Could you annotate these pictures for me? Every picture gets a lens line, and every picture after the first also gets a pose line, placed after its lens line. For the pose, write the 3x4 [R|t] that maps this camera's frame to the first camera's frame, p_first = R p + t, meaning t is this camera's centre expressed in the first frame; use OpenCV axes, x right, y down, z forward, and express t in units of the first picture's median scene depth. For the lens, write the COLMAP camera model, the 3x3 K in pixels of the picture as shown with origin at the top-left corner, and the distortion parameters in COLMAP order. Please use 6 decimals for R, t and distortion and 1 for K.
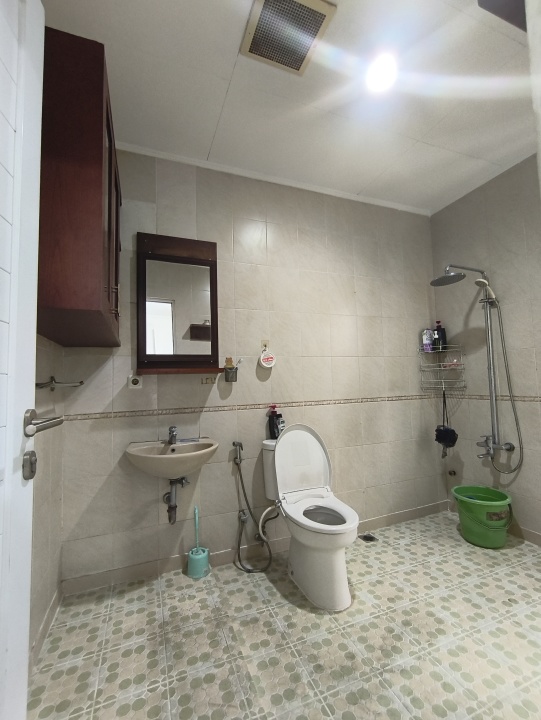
lens RADIAL K [[324.5, 0, 269.1], [0, 324.5, 359.0], [0, 0, 1]] dist [-0.002053, 0.001997]
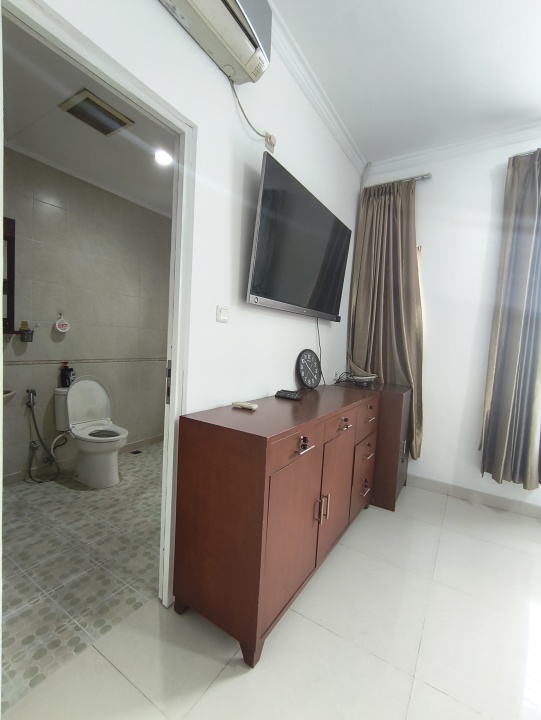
lens RADIAL K [[324.5, 0, 275.4], [0, 324.5, 356.9], [0, 0, 1]] dist [-0.002053, 0.001997]
pose [[0.801777, 0.038340, 0.596392, -0.093133], [-0.110863, 0.990161, 0.085388, -0.082578], [-0.587250, -0.134580, 0.798139, -0.545326]]
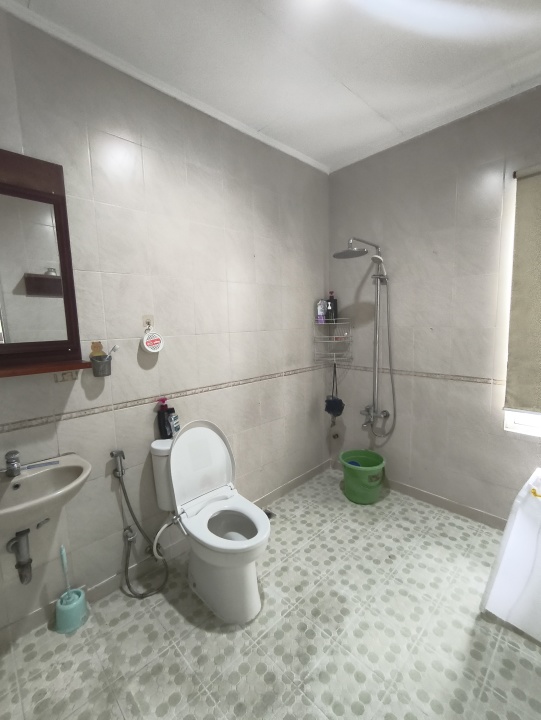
lens RADIAL K [[324.5, 0, 275.1], [0, 324.5, 359.8], [0, 0, 1]] dist [-0.002053, 0.001997]
pose [[0.919419, -0.042779, 0.390946, -0.043130], [-0.027990, 0.984428, 0.173545, -0.105524], [-0.392282, -0.170503, 0.903904, 0.185736]]
